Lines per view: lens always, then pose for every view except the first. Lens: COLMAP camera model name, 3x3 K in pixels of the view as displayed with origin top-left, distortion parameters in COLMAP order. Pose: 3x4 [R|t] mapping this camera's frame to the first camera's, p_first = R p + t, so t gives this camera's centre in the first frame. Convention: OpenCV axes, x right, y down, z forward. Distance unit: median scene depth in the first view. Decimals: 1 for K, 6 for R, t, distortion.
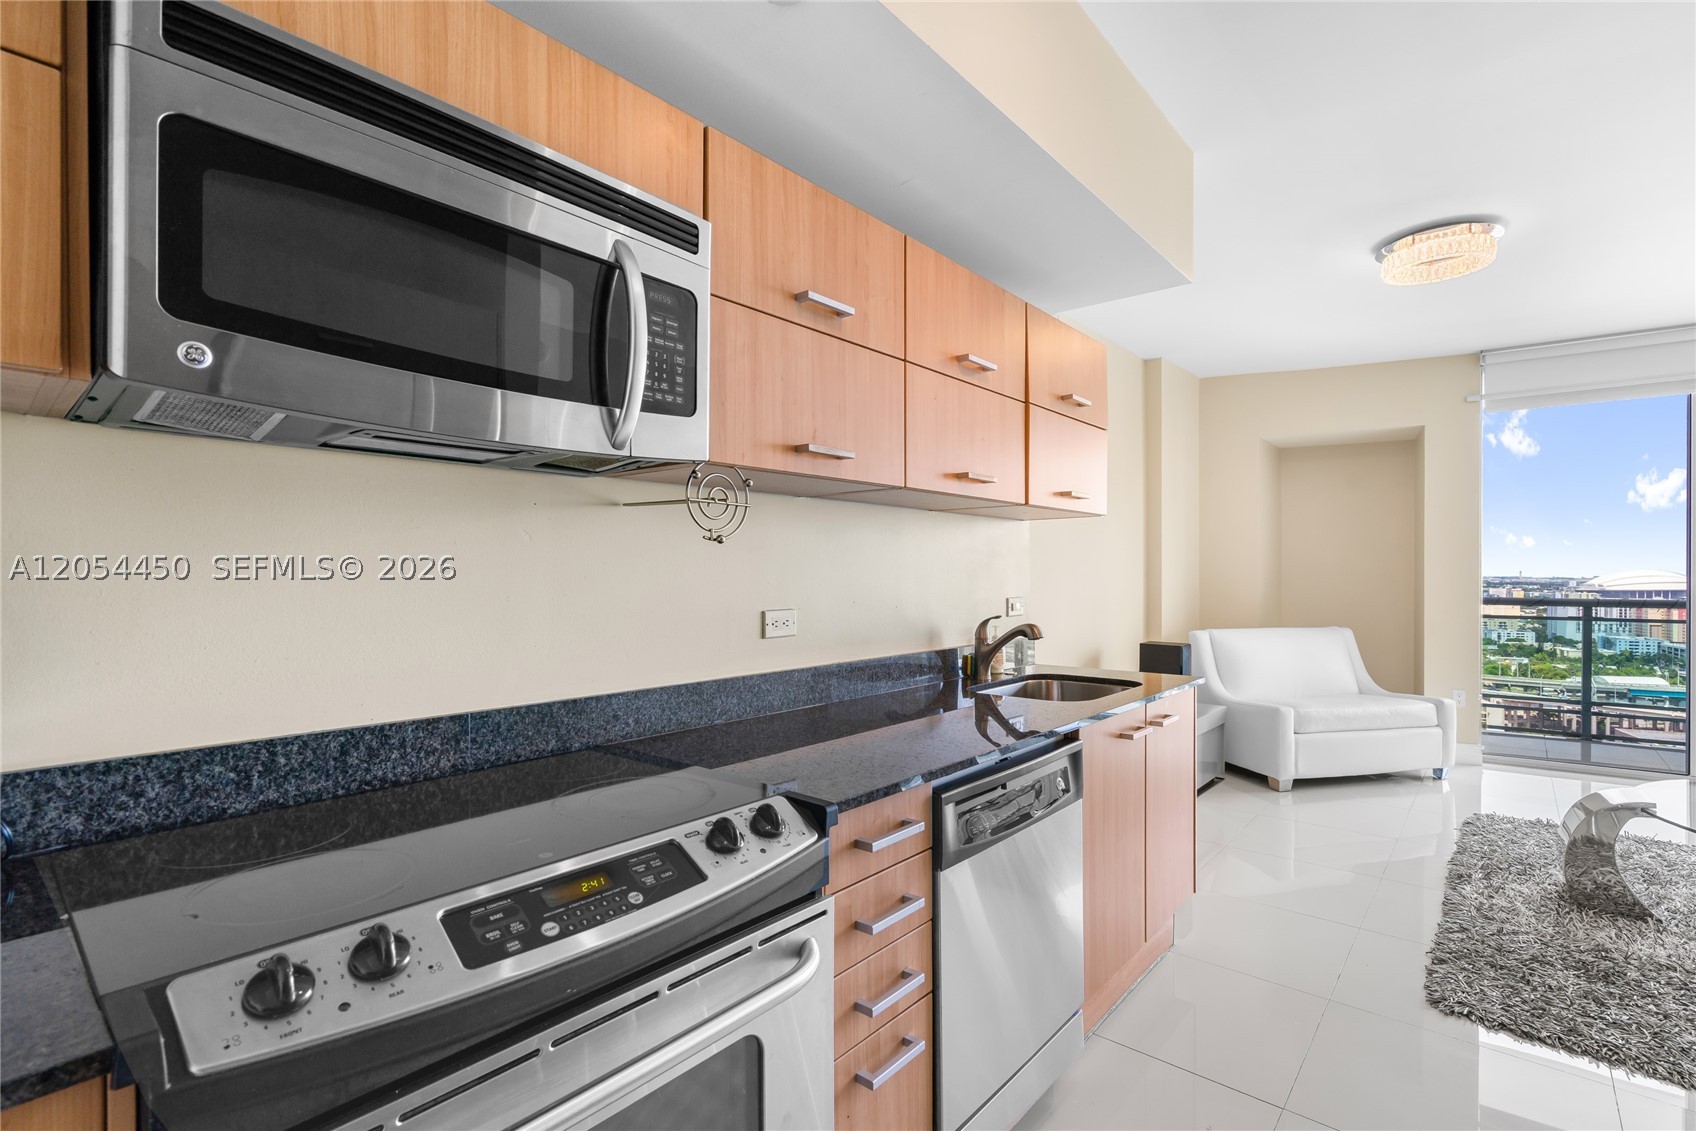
lens RADIAL K [[779.2, 0, 836.3], [0, 779.2, 588.7], [0, 0, 1]] dist [-0.009599, 0.004741]
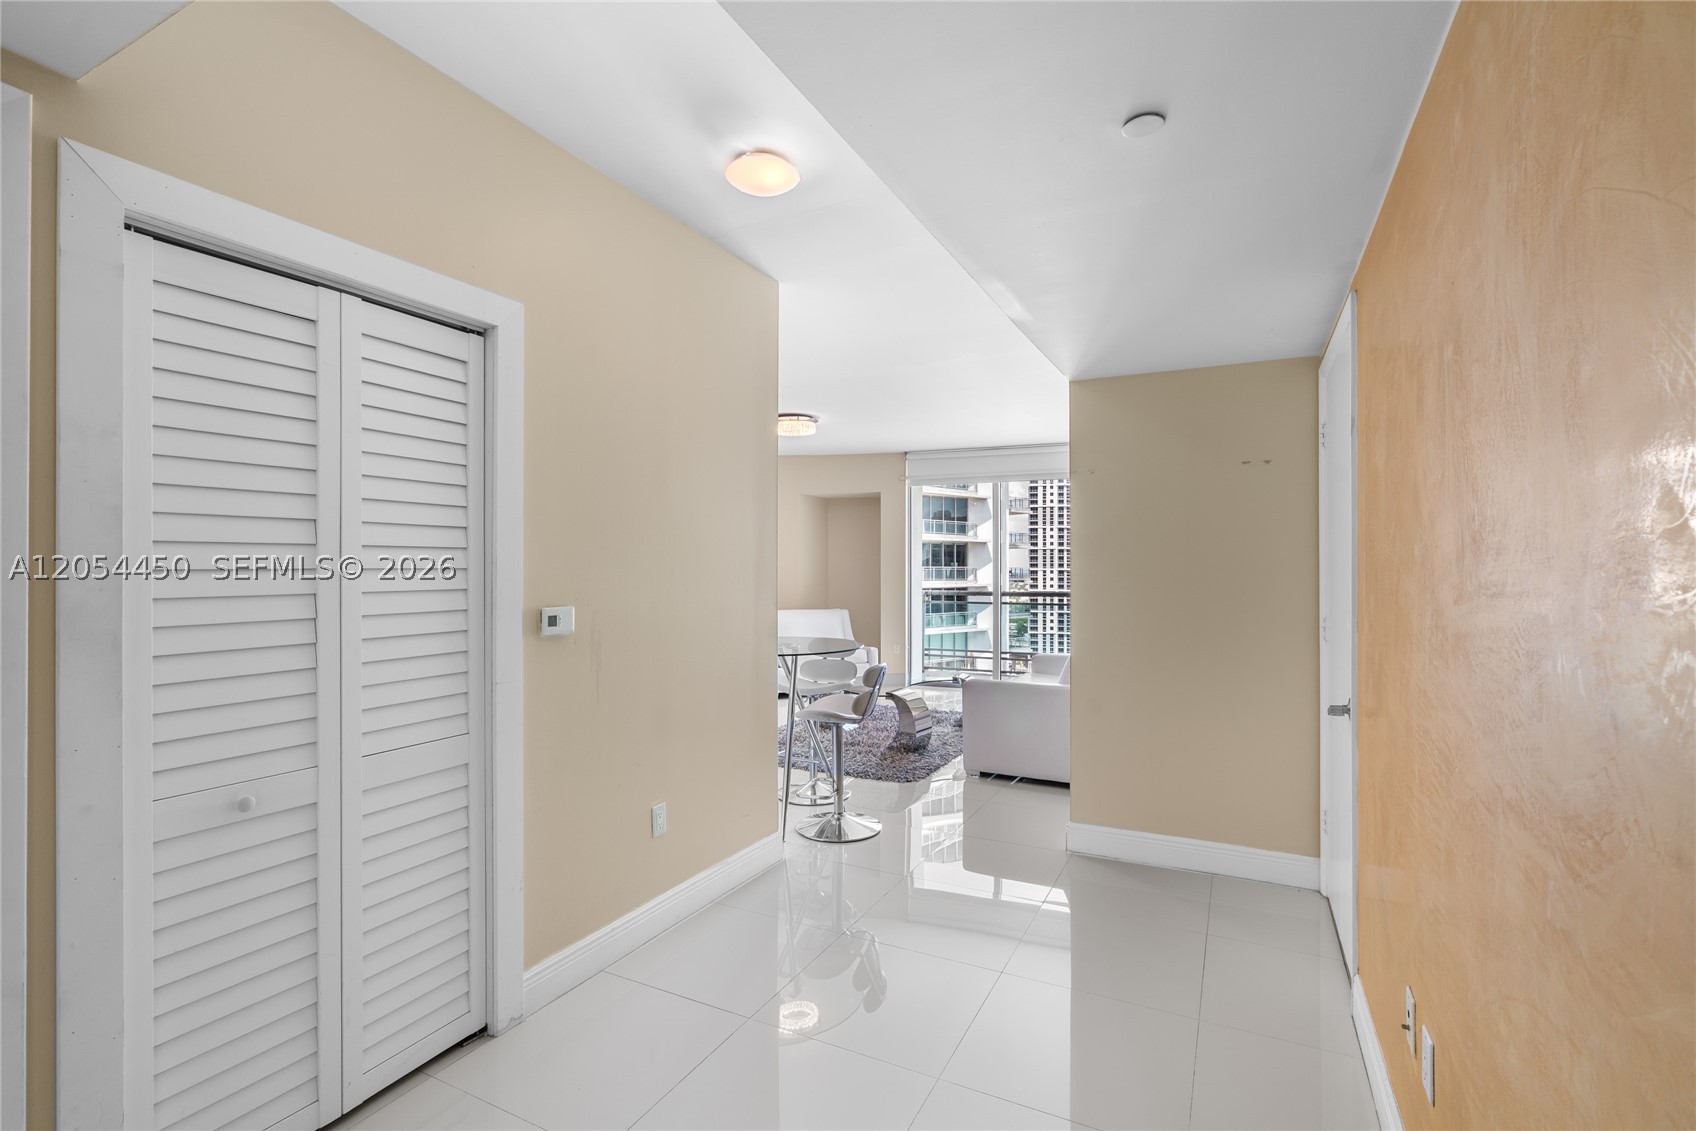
lens RADIAL K [[779.2, 0, 876.7], [0, 779.2, 552.2], [0, 0, 1]] dist [-0.009599, 0.004741]
pose [[0.965964, 0.010686, 0.258454, 0.566191], [-0.000589, 0.999235, -0.039113, -0.014034], [-0.258675, 0.037629, 0.965231, -1.267159]]
